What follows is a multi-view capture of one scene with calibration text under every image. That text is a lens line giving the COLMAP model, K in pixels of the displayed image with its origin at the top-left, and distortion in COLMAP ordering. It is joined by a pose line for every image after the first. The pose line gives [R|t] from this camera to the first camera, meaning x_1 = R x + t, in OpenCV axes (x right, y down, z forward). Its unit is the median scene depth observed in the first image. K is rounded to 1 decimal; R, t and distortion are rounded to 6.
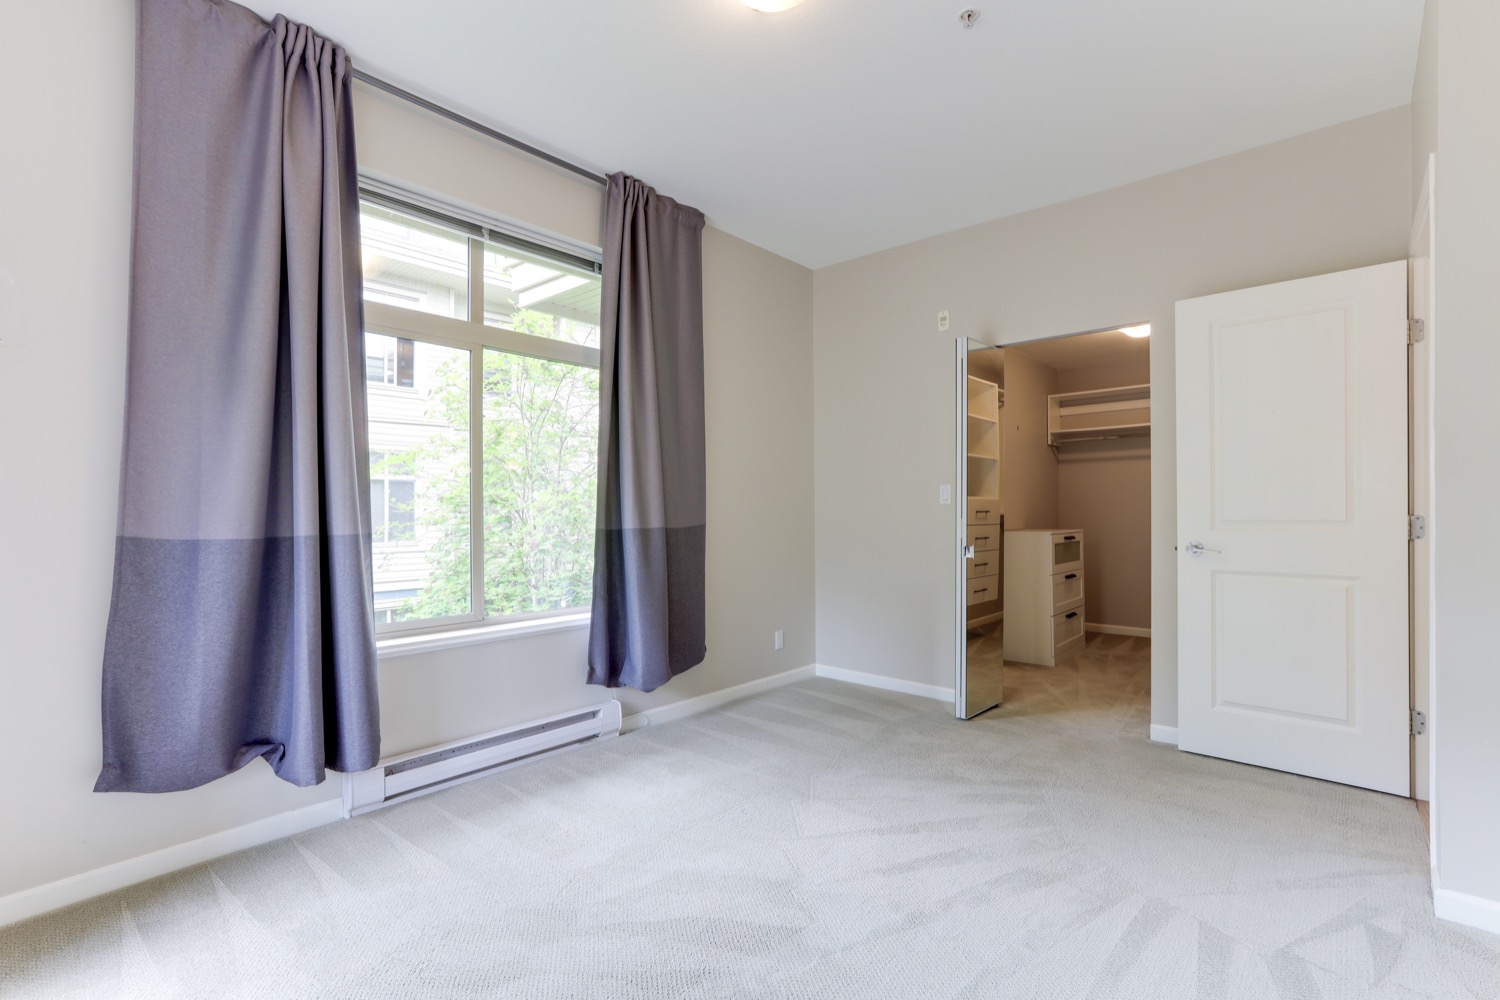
lens RADIAL K [[700.2, 0, 757.7], [0, 700.2, 505.2], [0, 0, 1]] dist [-0.030495, 0.017960]
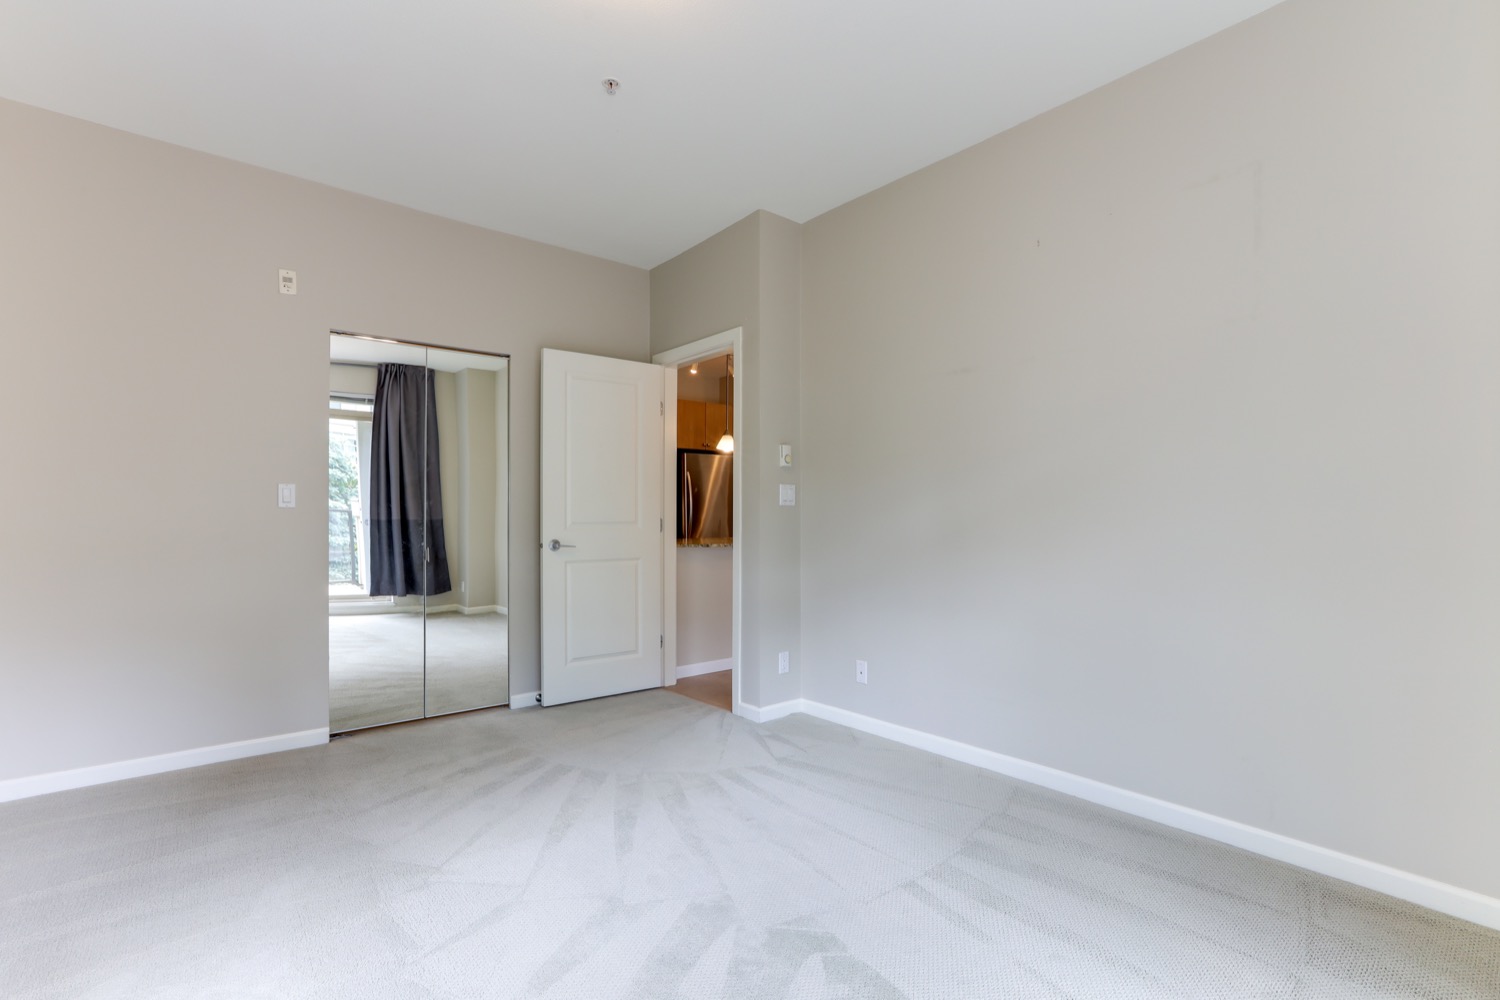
lens RADIAL K [[700.2, 0, 753.7], [0, 700.2, 511.4], [0, 0, 1]] dist [-0.030495, 0.017960]
pose [[0.136523, 0.009209, 0.990594, -0.627490], [-0.003907, 0.999954, -0.008758, 0.010330], [-0.990629, -0.002675, 0.136553, 0.485289]]
